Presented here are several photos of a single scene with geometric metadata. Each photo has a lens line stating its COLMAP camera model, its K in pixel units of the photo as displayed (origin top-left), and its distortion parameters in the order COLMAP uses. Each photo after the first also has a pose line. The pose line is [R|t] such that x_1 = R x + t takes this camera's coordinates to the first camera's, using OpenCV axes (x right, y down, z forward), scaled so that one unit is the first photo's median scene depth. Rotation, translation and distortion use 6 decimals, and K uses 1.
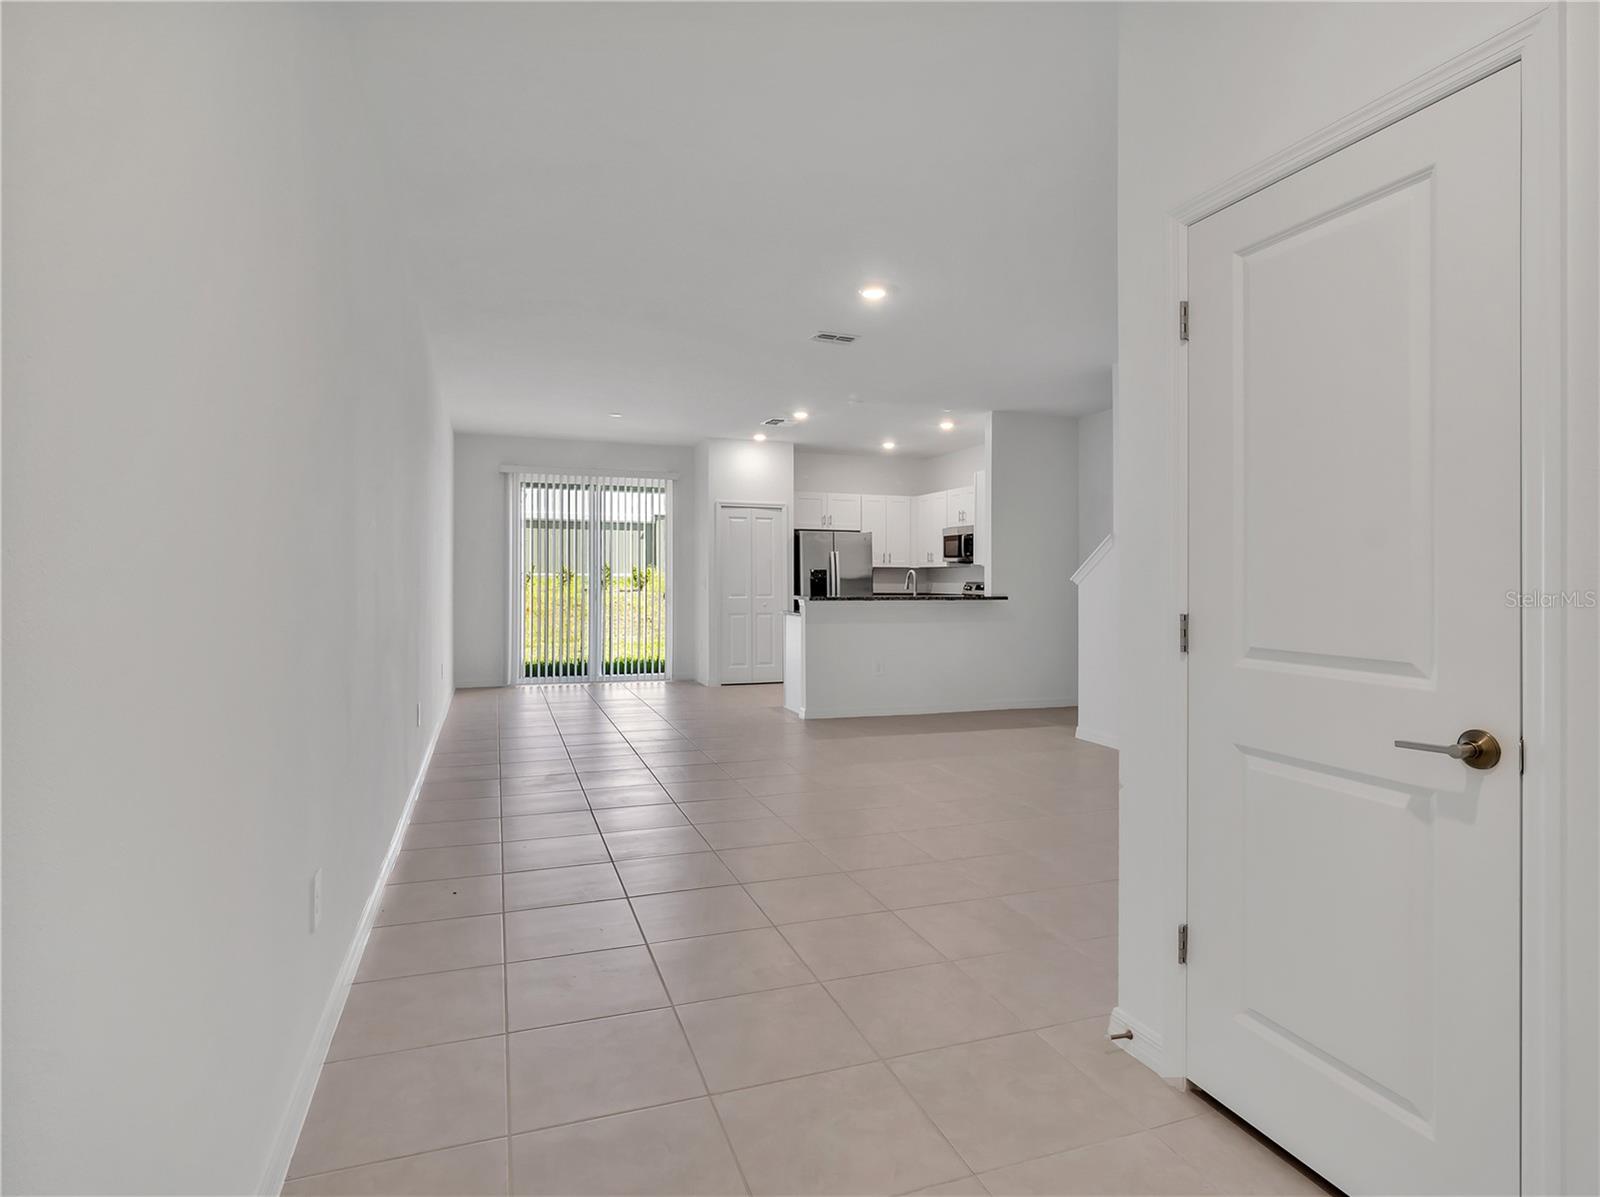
lens RADIAL K [[851.1, 0, 791.4], [0, 851.1, 603.9], [0, 0, 1]] dist [0.000915, -0.000064]
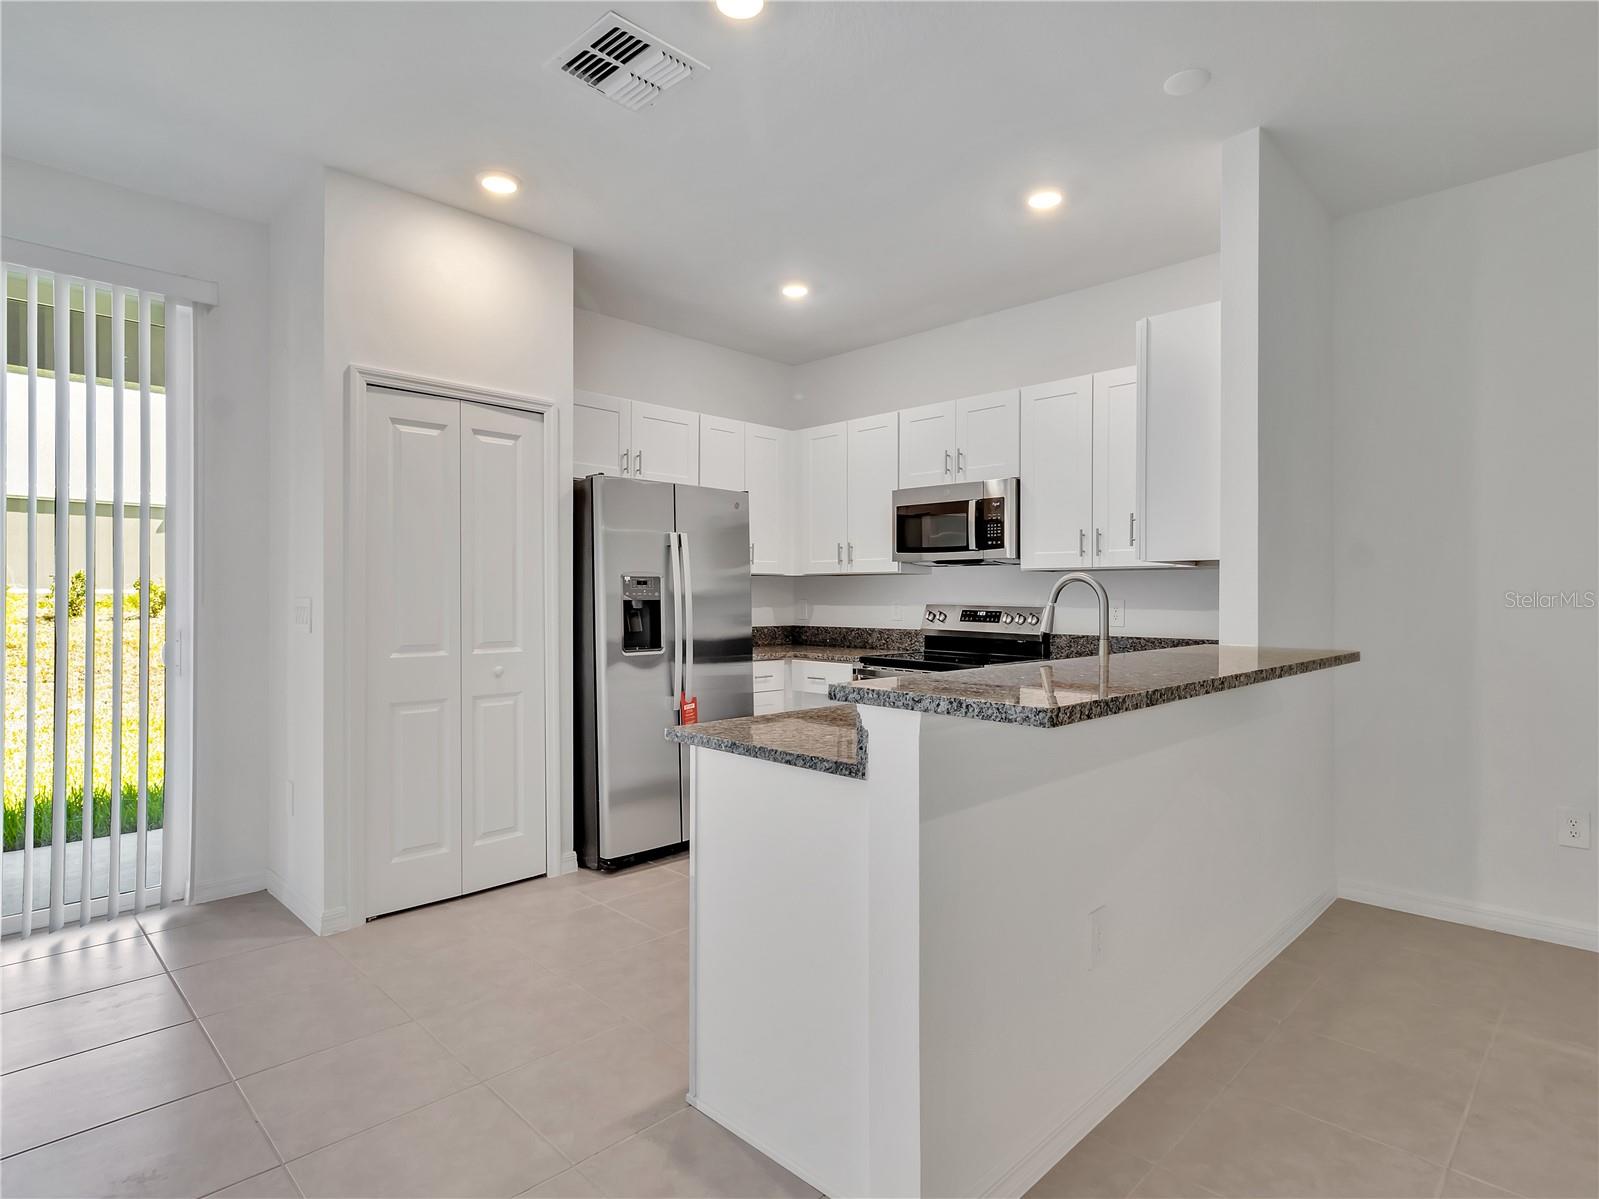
lens RADIAL K [[855.6, 0, 803.6], [0, 855.6, 592.8], [0, 0, 1]] dist [-0.001750, -0.000588]
pose [[0.897641, -0.002476, 0.440720, -0.074876], [0.016057, 0.999504, -0.027088, -0.020437], [-0.440434, 0.031392, 0.897236, 0.609200]]
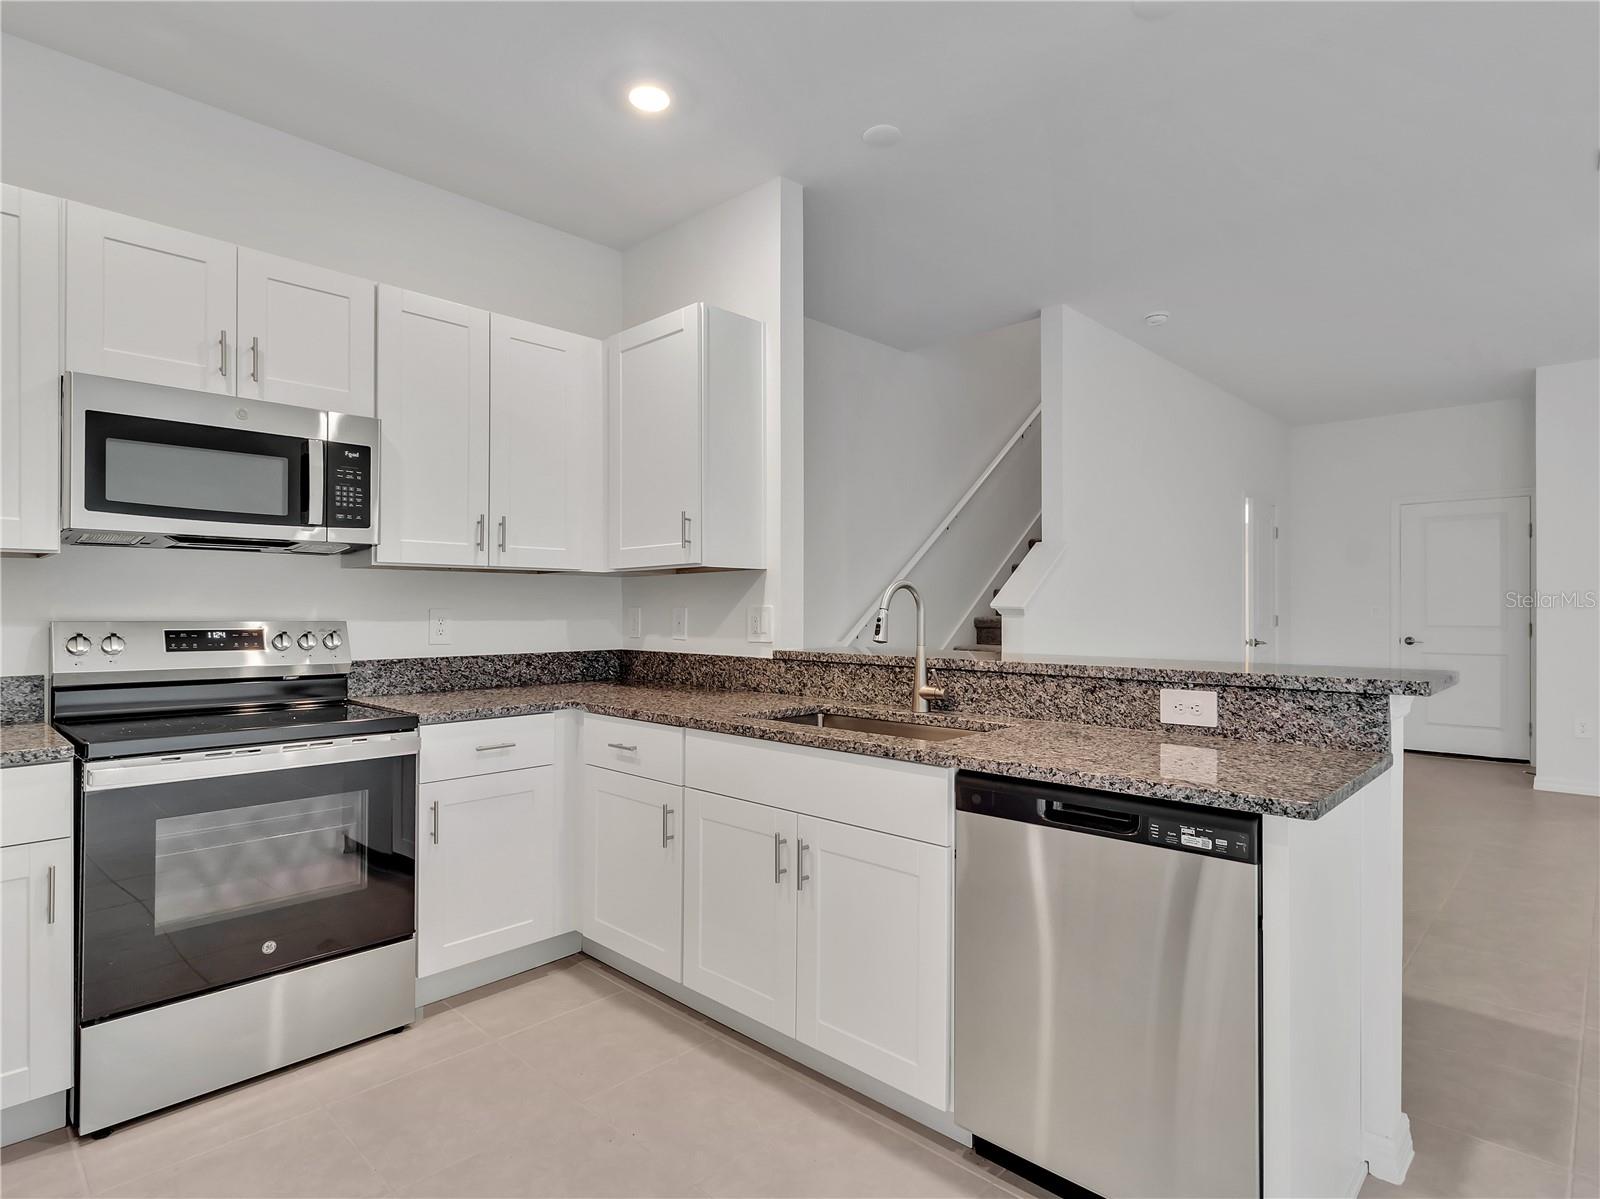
lens RADIAL K [[851.1, 0, 791.4], [0, 851.1, 604.9], [0, 0, 1]] dist [0.000915, -0.000064]
pose [[-0.454053, -0.004022, 0.890966, -0.095384], [0.024840, 0.999544, 0.017172, -0.029789], [-0.890628, 0.029929, -0.453746, 0.951247]]
